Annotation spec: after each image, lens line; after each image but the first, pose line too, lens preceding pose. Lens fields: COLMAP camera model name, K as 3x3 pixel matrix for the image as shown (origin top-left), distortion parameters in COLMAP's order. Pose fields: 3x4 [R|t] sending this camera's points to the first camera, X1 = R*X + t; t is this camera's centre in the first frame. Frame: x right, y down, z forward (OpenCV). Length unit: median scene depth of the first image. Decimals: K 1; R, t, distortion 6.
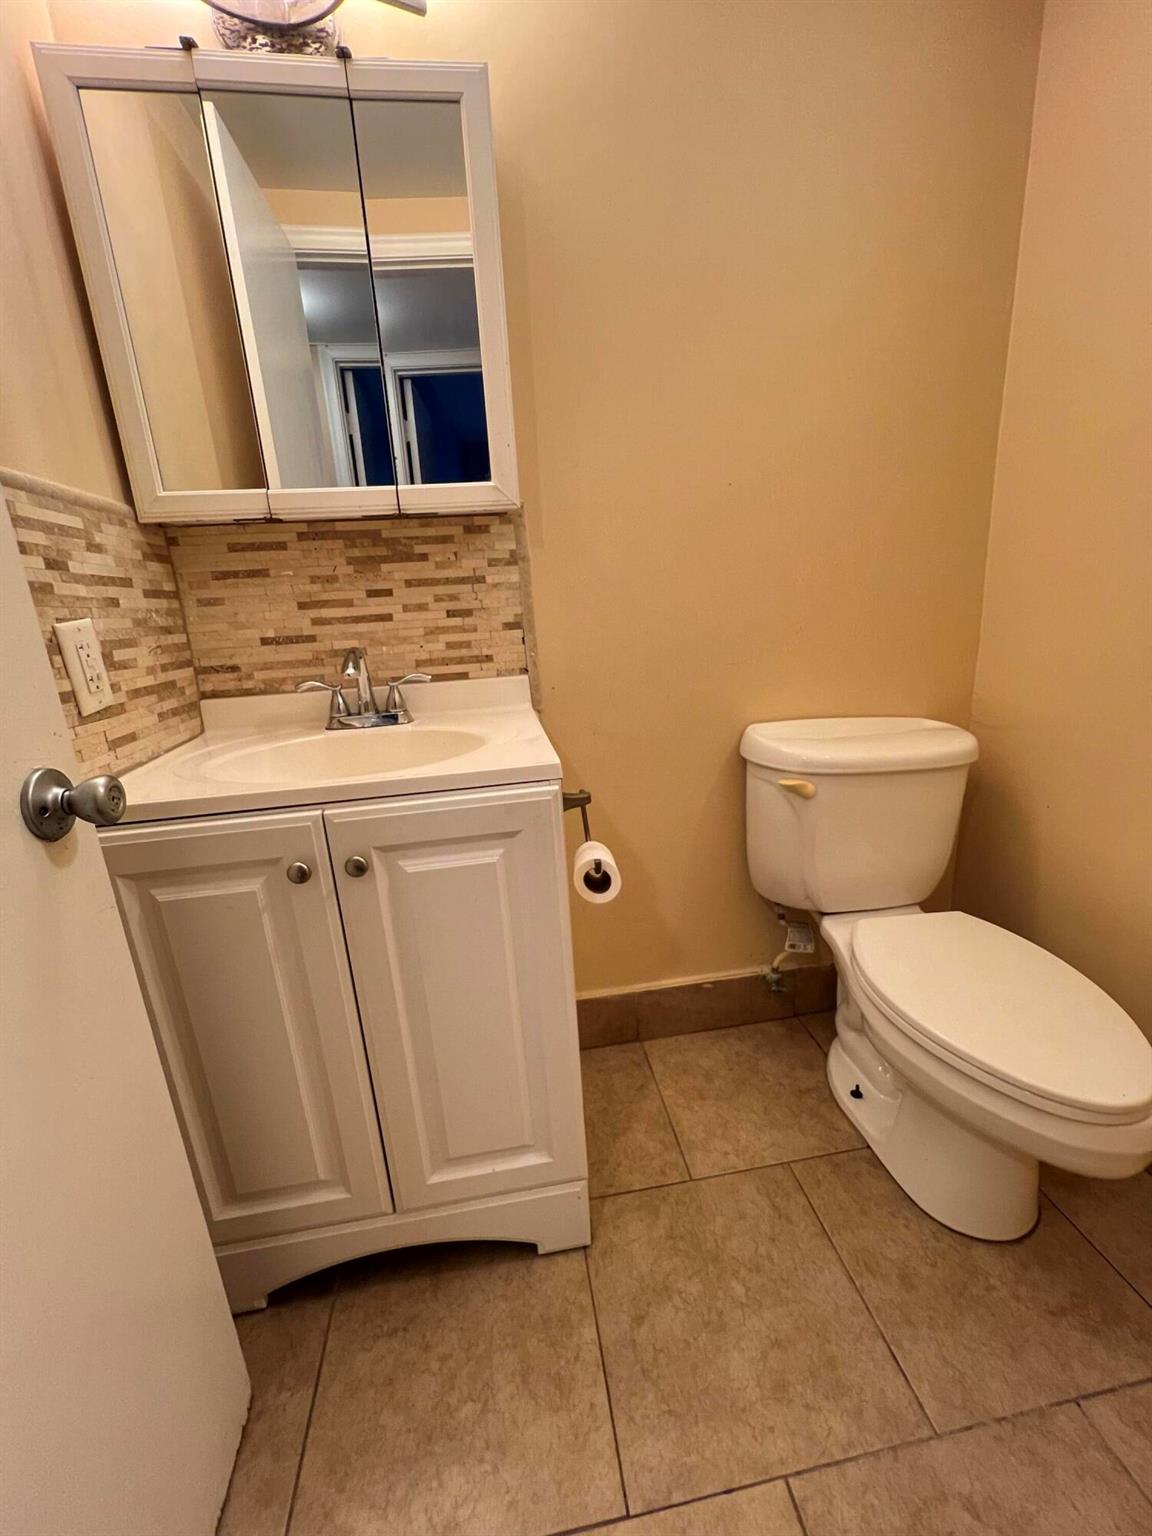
lens RADIAL K [[618.5, 0, 575.9], [0, 618.5, 763.0], [0, 0, 1]] dist [-0.000400, 0.000290]
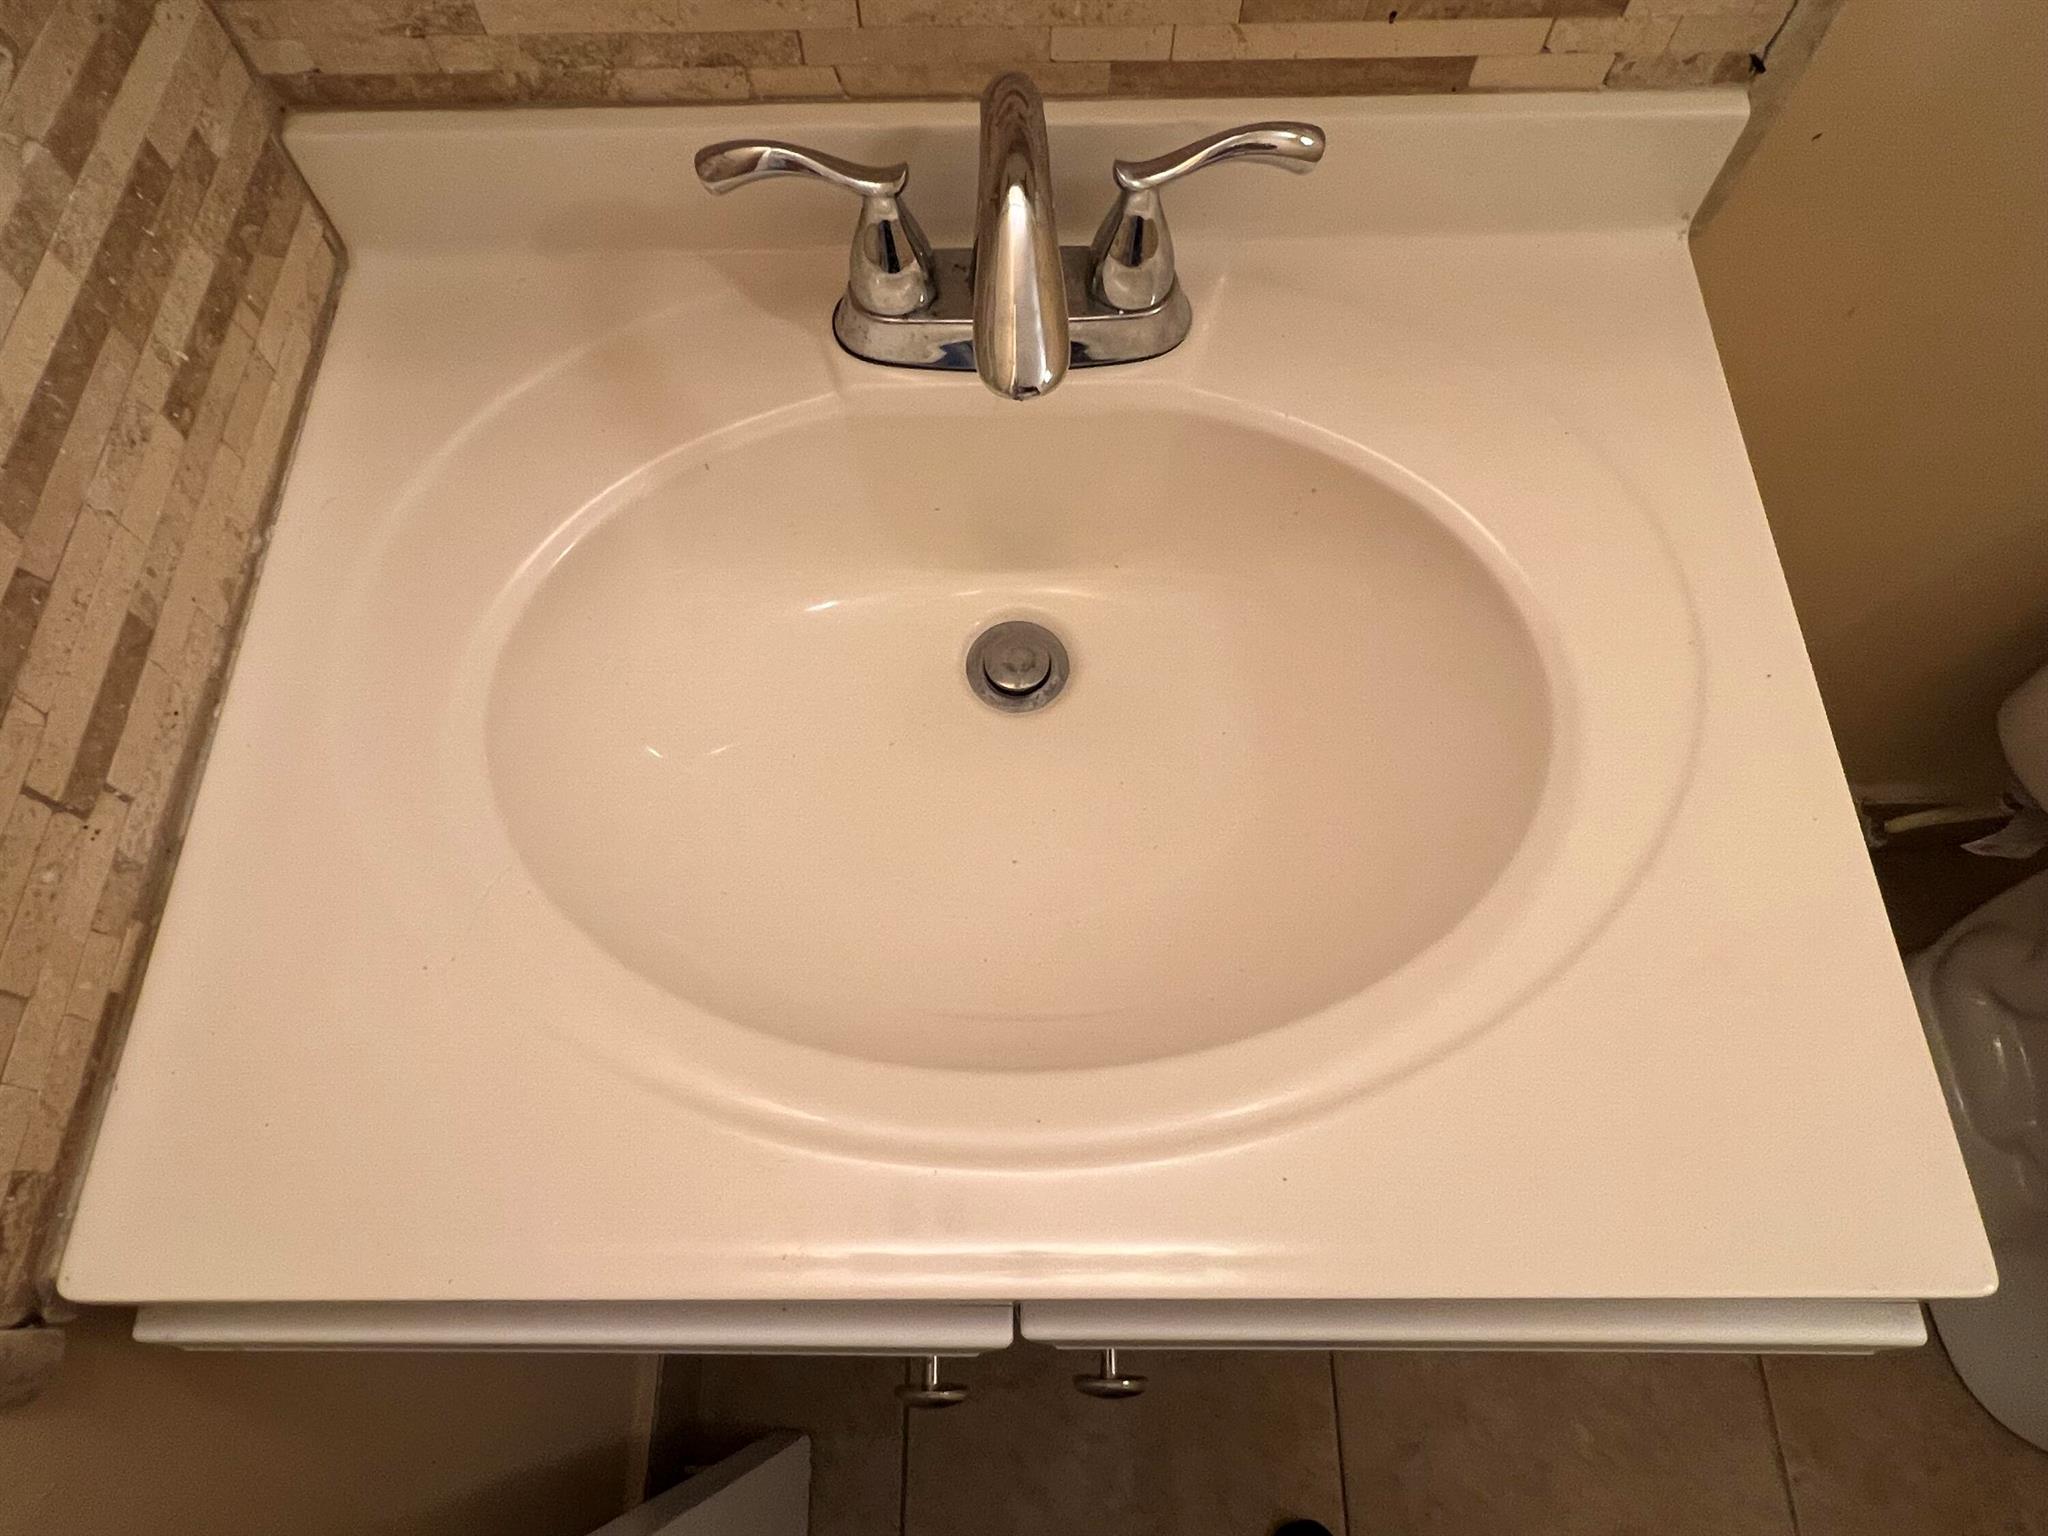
lens RADIAL K [[1169.9, 0, 1008.2], [0, 1169.9, 786.2], [0, 0, 1]] dist [-0.000309, 0.000450]
pose [[0.985863, 0.165324, -0.027249, -0.291453], [-0.080546, 0.610214, 0.788131, -0.308113], [0.146925, -0.774794, 0.614904, 0.583302]]
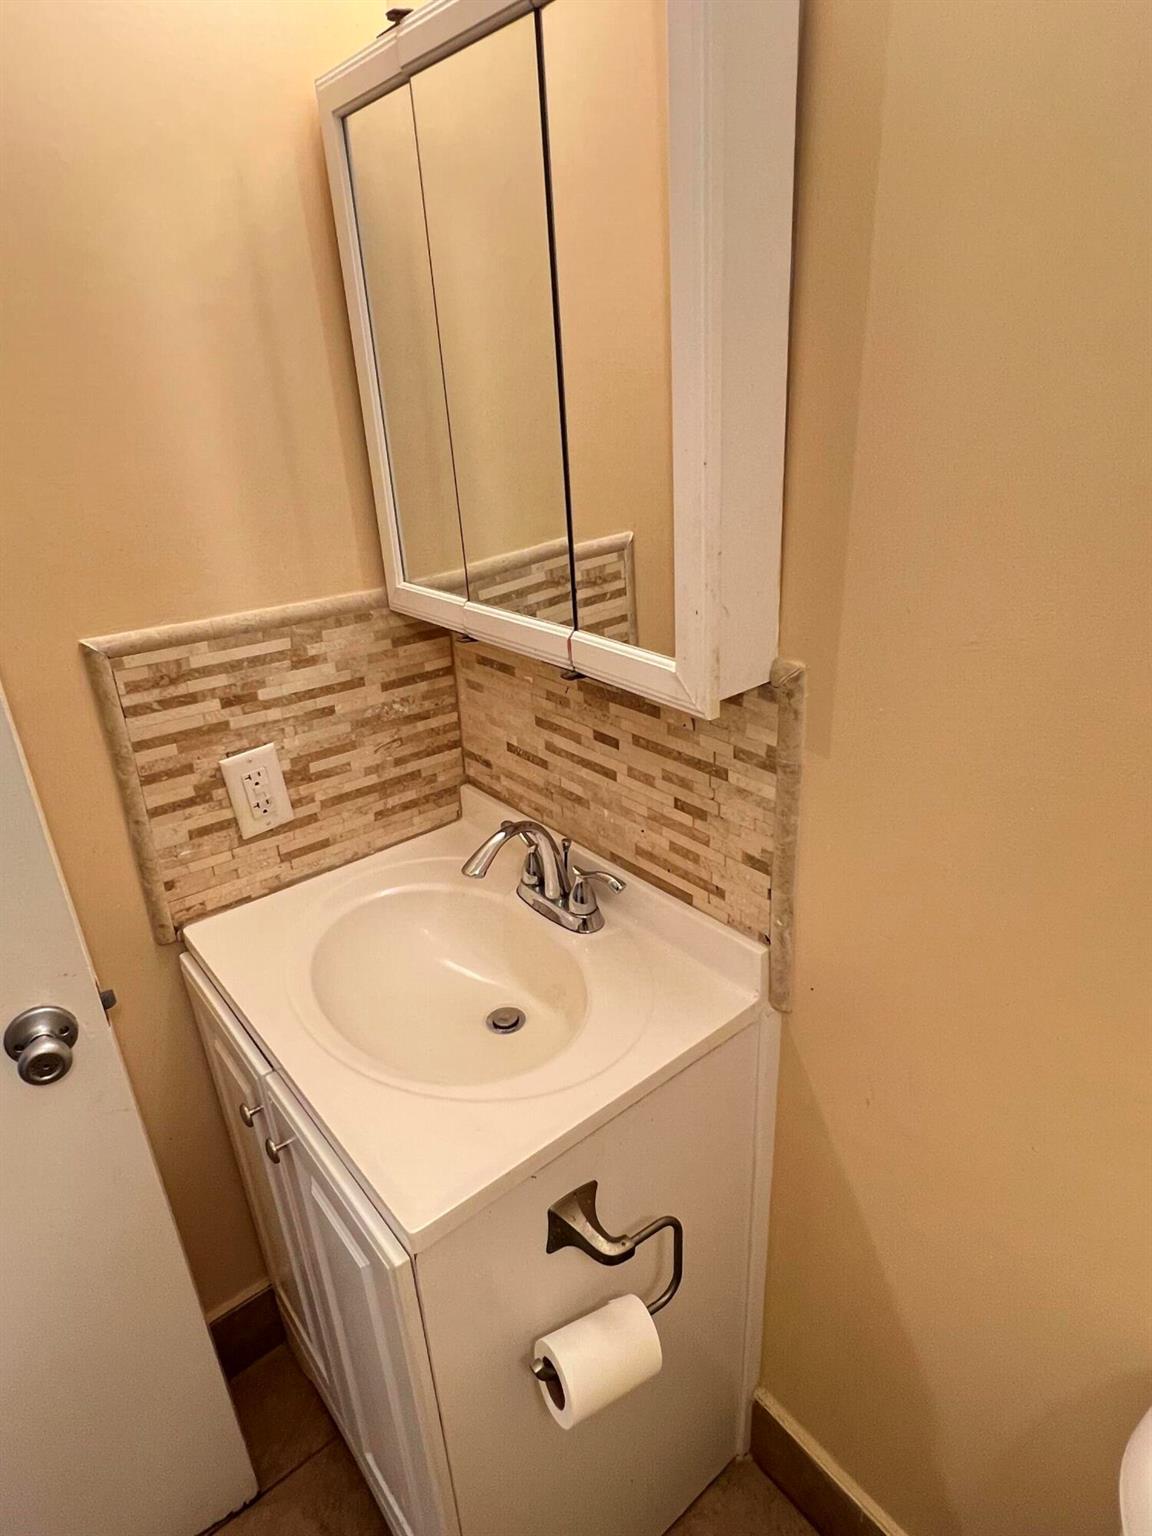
lens RADIAL K [[883.2, 0, 580.4], [0, 883.2, 770.1], [0, 0, 1]] dist [-0.000856, 0.000498]
pose [[0.504346, 0.384399, -0.773222, 0.411075], [-0.211972, 0.923164, 0.320679, -0.541216], [0.837080, 0.002168, 0.547076, 0.460321]]
